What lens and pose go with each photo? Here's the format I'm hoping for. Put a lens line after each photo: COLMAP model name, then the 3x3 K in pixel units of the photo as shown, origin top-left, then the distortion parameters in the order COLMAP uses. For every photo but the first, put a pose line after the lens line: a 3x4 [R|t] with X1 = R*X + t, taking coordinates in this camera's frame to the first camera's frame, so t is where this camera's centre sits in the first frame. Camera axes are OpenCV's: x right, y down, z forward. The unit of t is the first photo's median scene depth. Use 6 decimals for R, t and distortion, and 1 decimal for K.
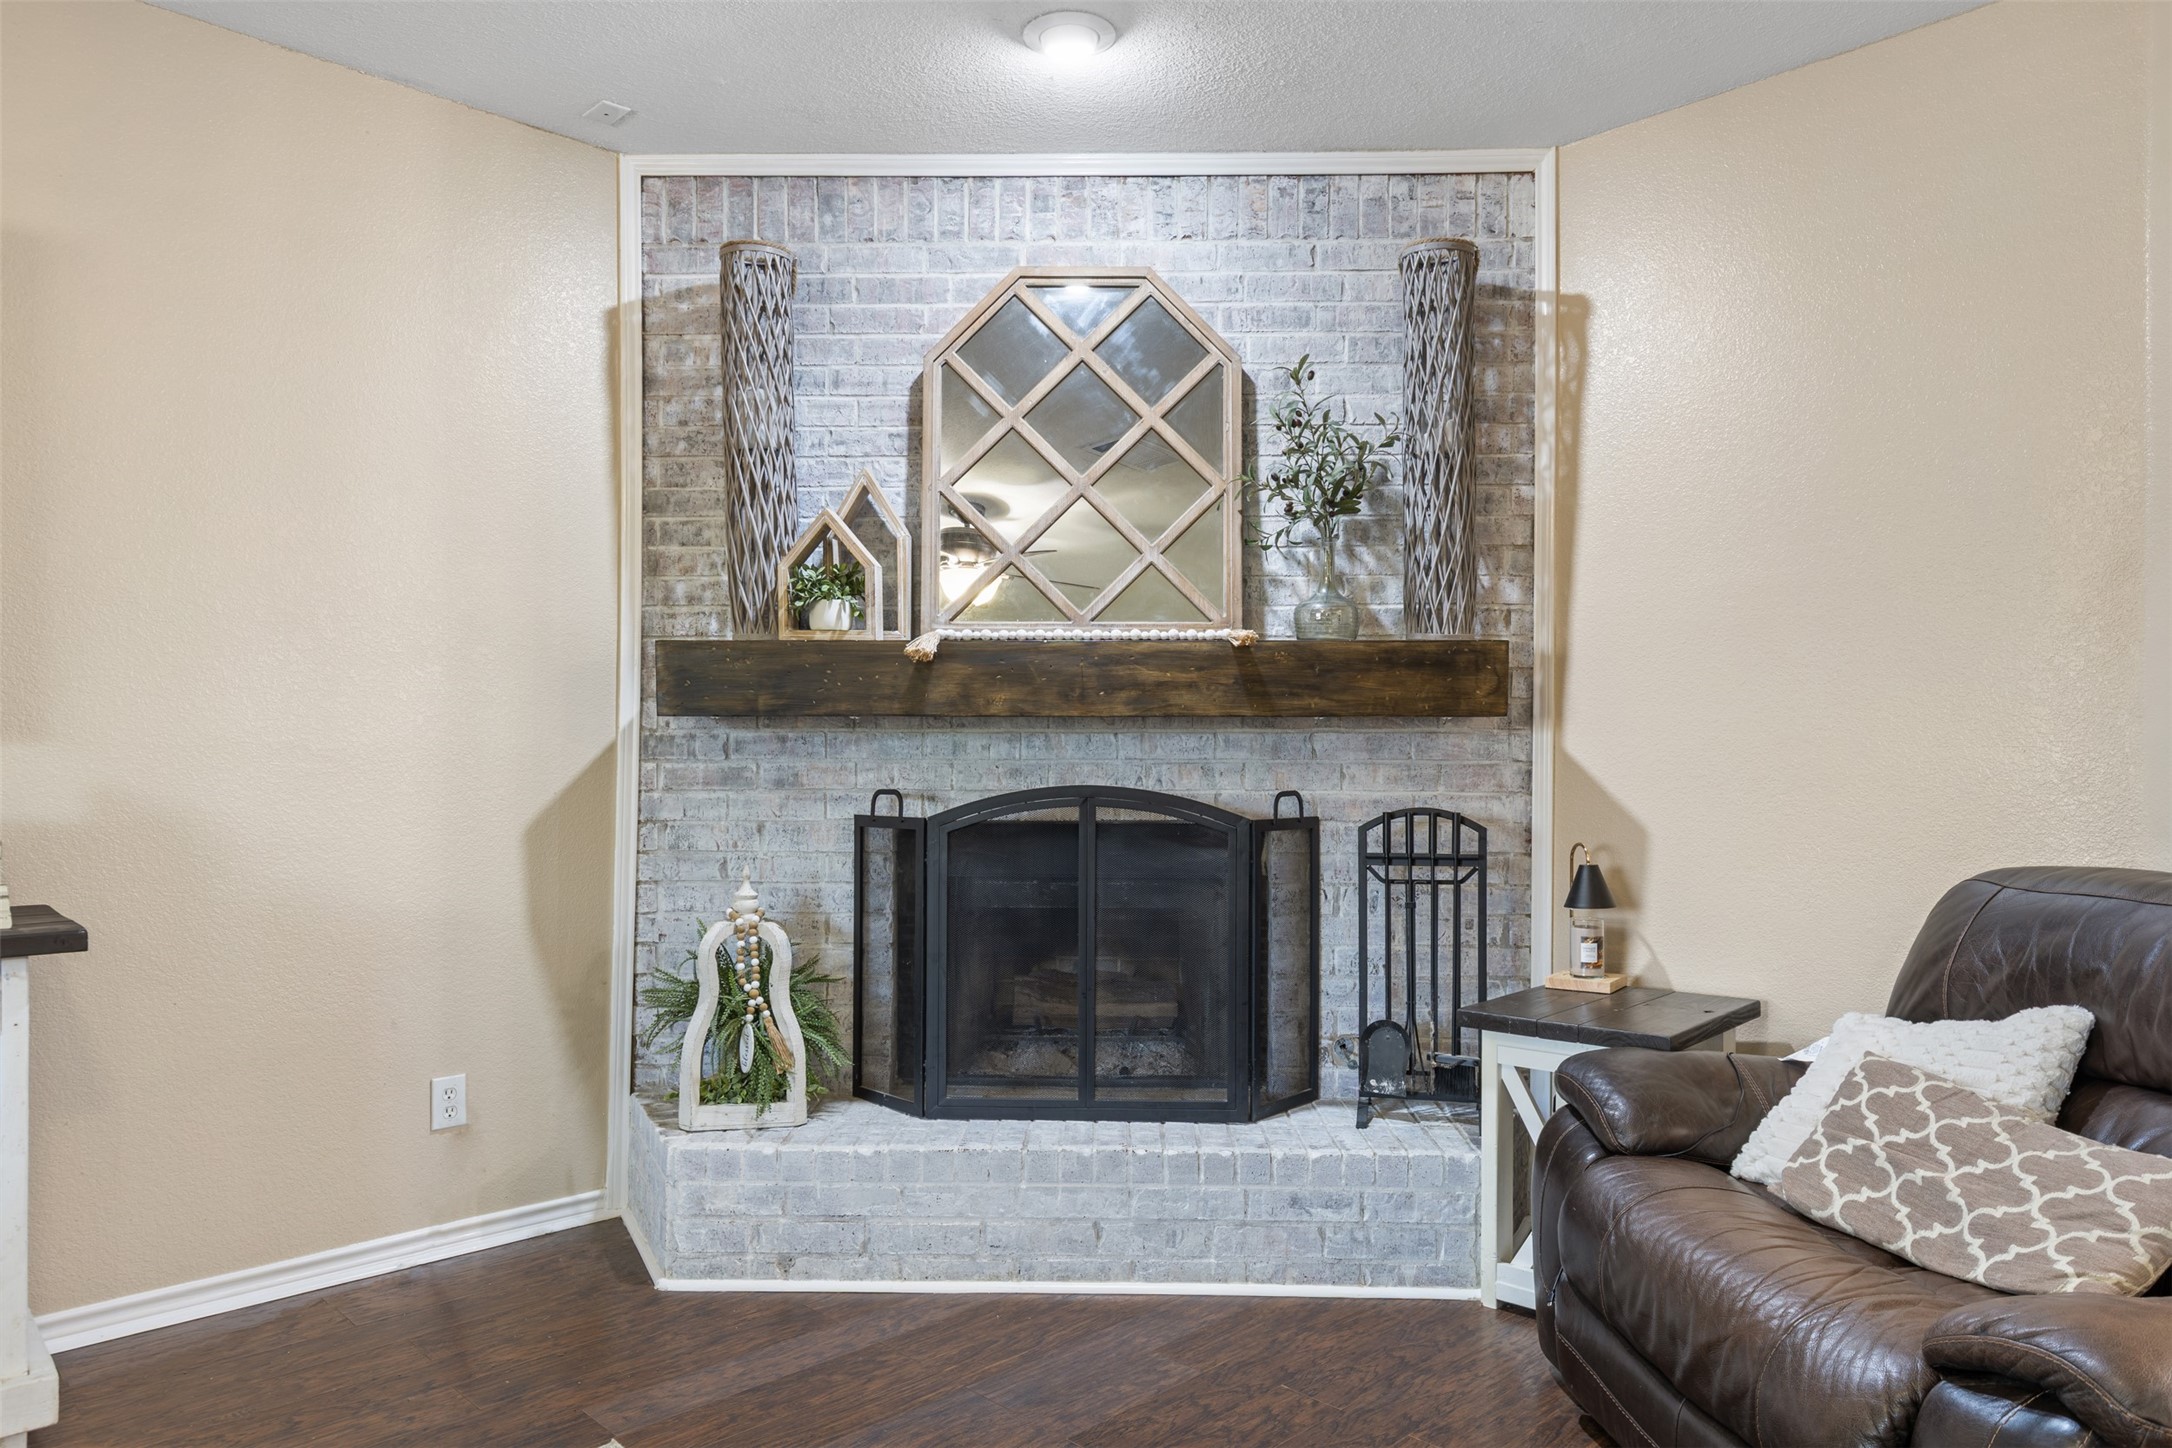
lens RADIAL K [[1389.8, 0, 1087.5], [0, 1389.8, 766.8], [0, 0, 1]] dist [0.003074, -0.001625]
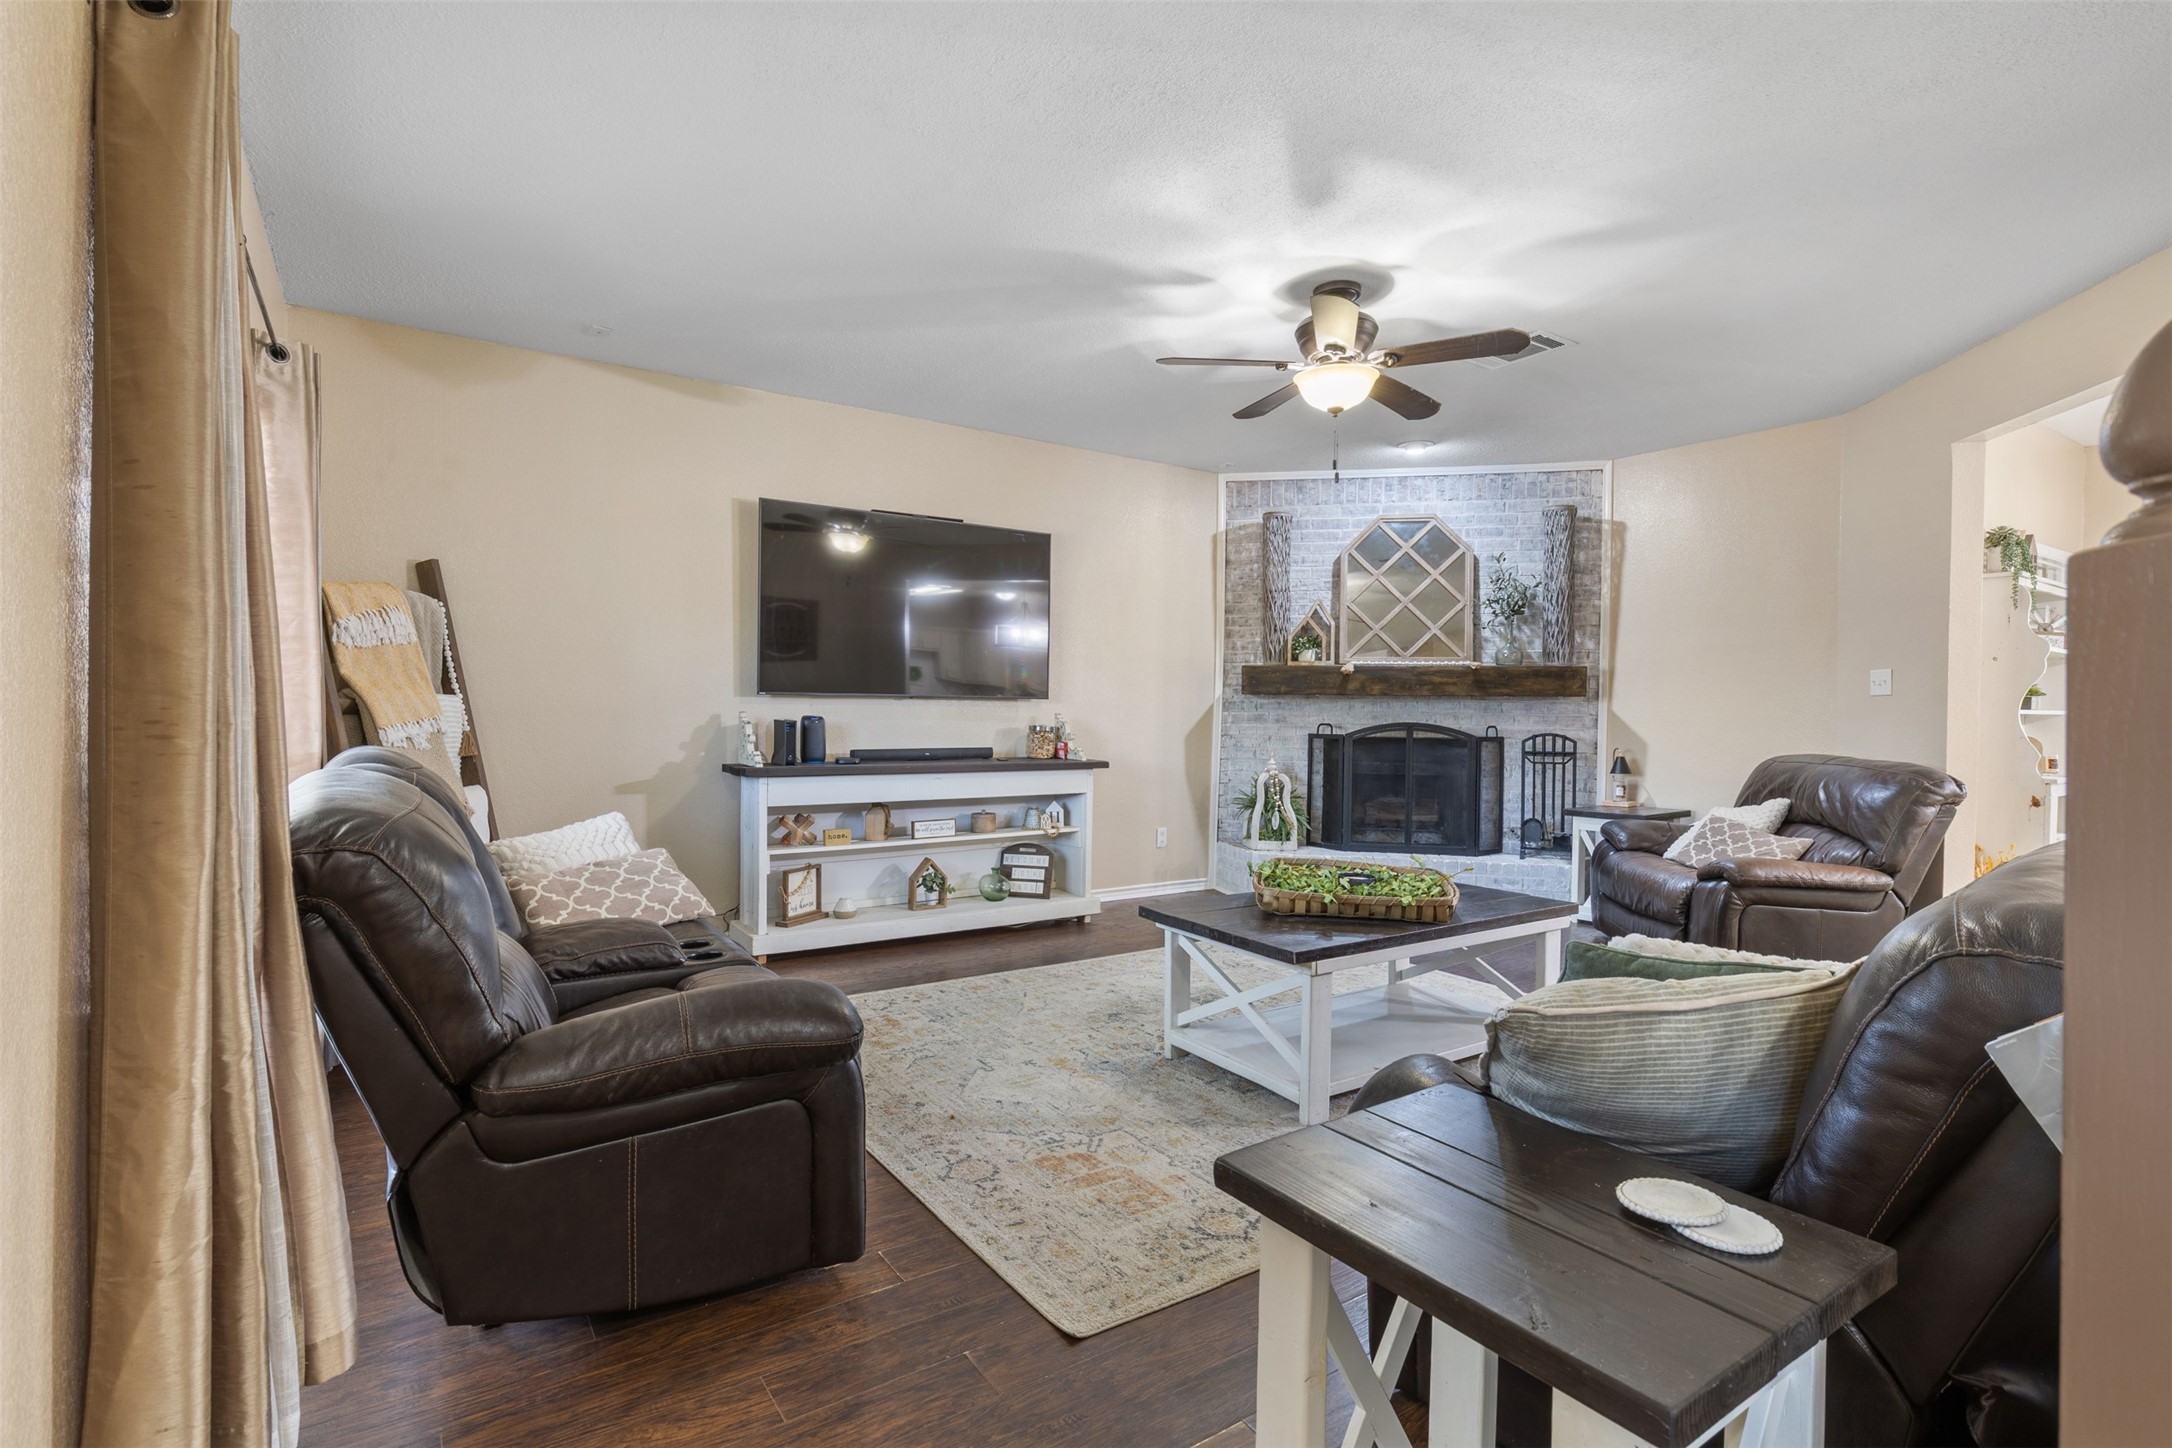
lens RADIAL K [[1030.2, 0, 1089.6], [0, 1030.2, 727.1], [0, 0, 1]] dist [0.005213, 0.000480]
pose [[0.984021, 0.012021, -0.177645, -0.231262], [-0.011070, 0.999919, 0.006338, 0.015584], [0.177707, -0.004271, 0.984074, -0.923283]]
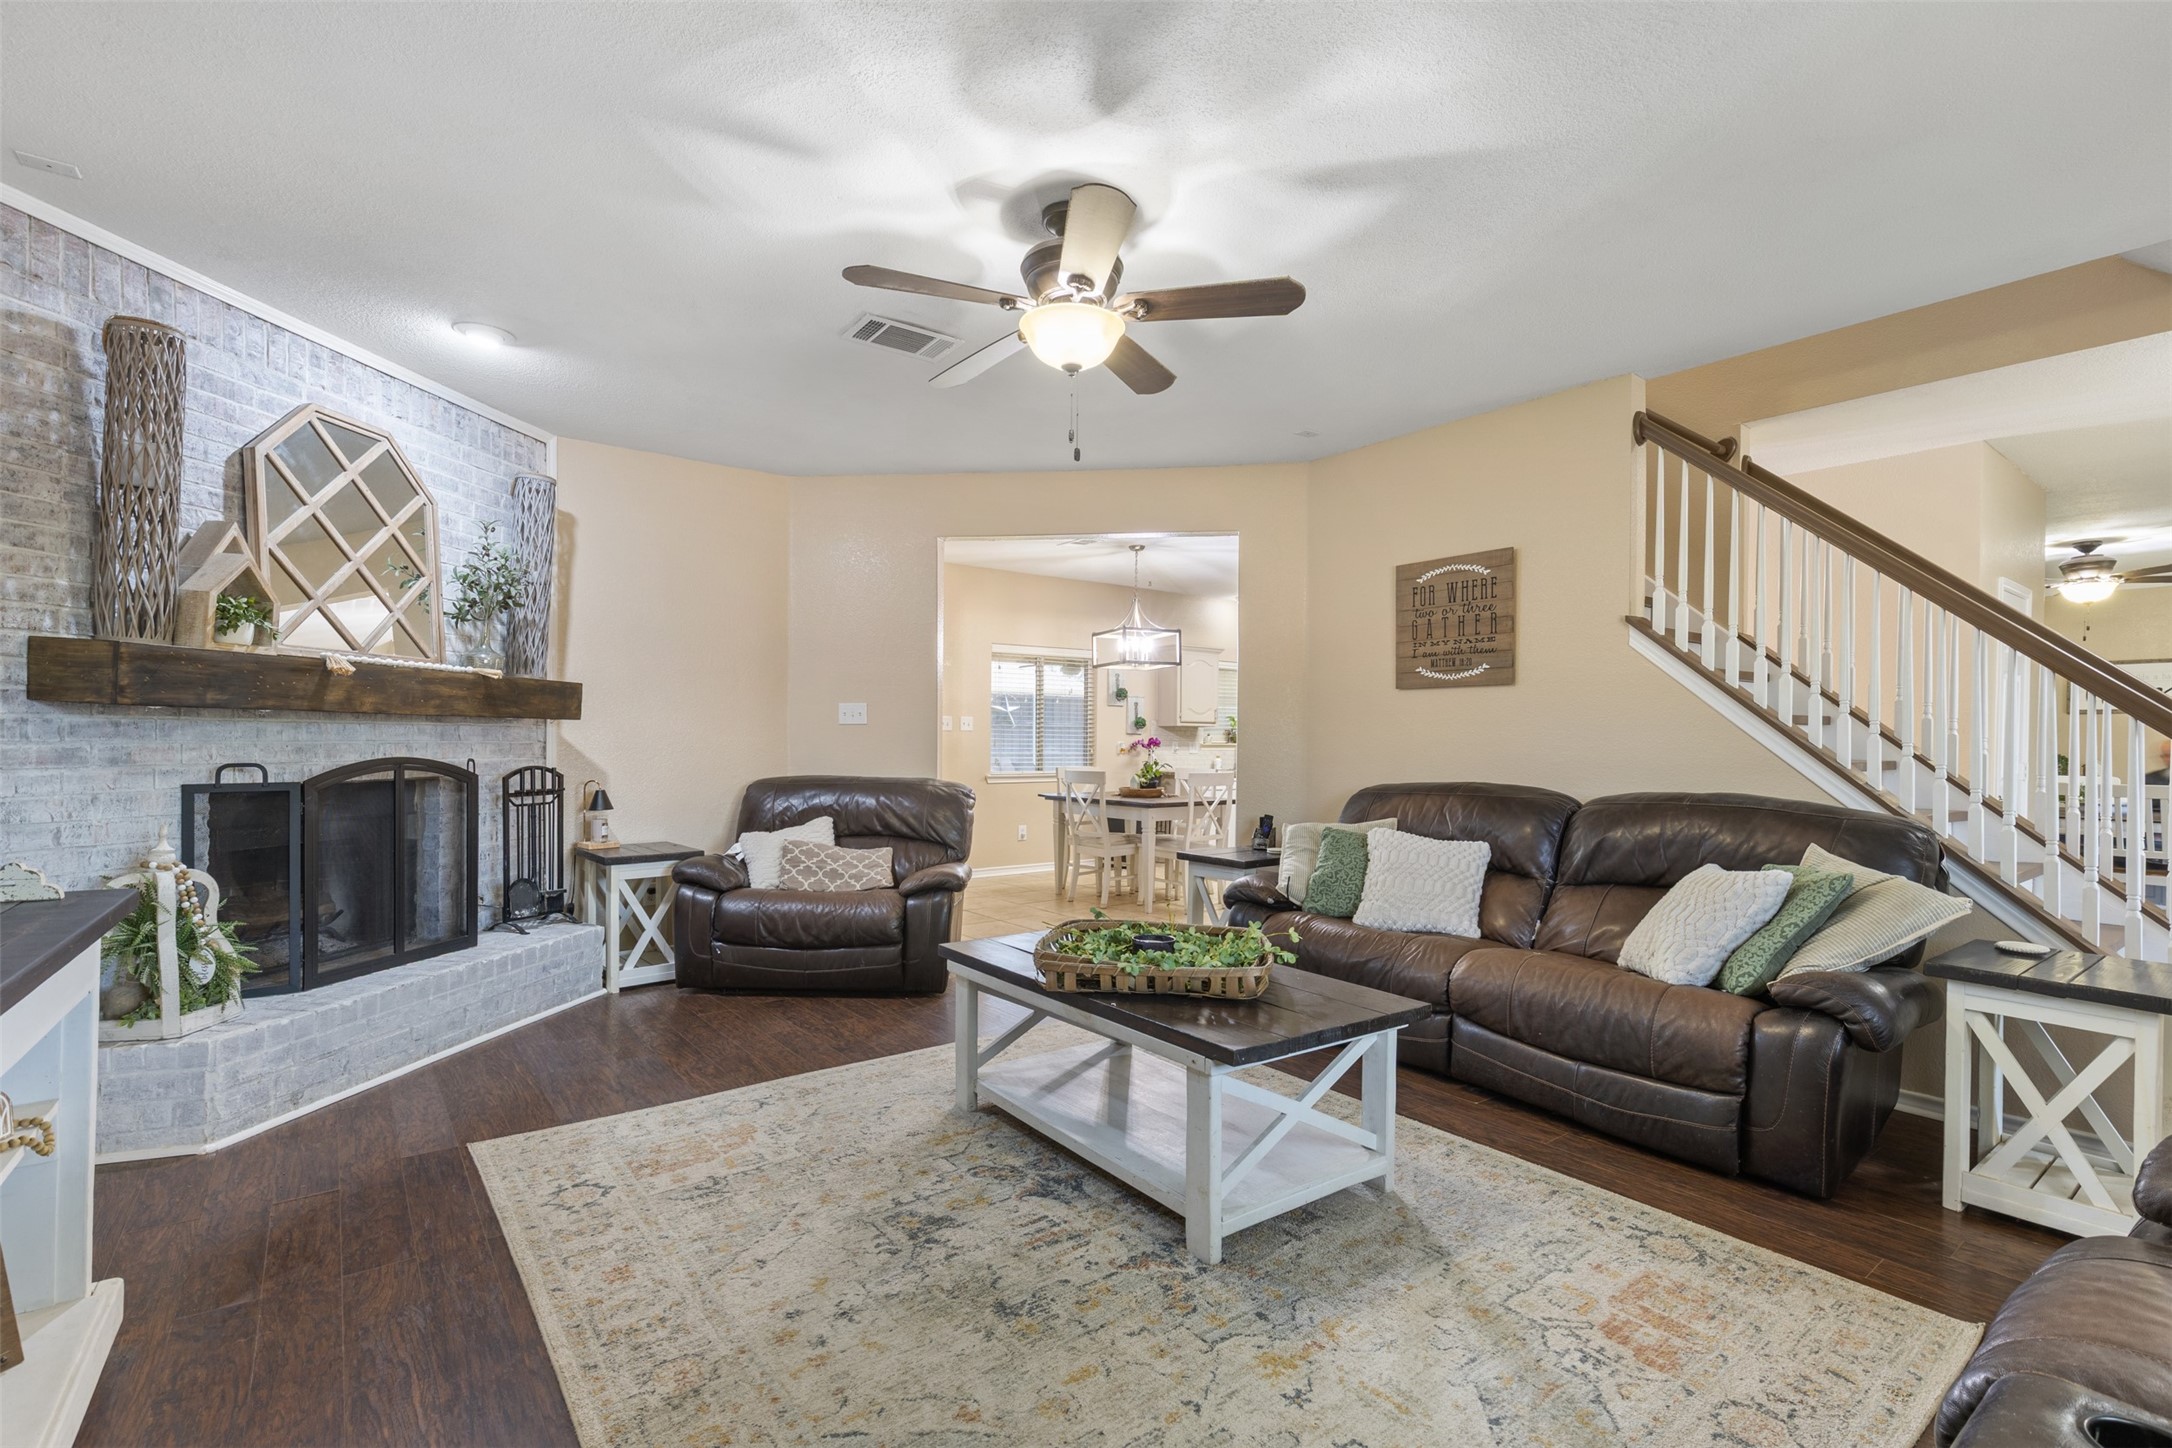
lens RADIAL K [[977.5, 0, 1083.6], [0, 977.5, 740.1], [0, 0, 1]] dist [0.003229, 0.000370]
pose [[0.126873, -0.000313, 0.991919, -0.976087], [0.003843, 0.999993, -0.000176, -0.002840], [-0.991912, 0.003834, 0.126873, 0.069582]]
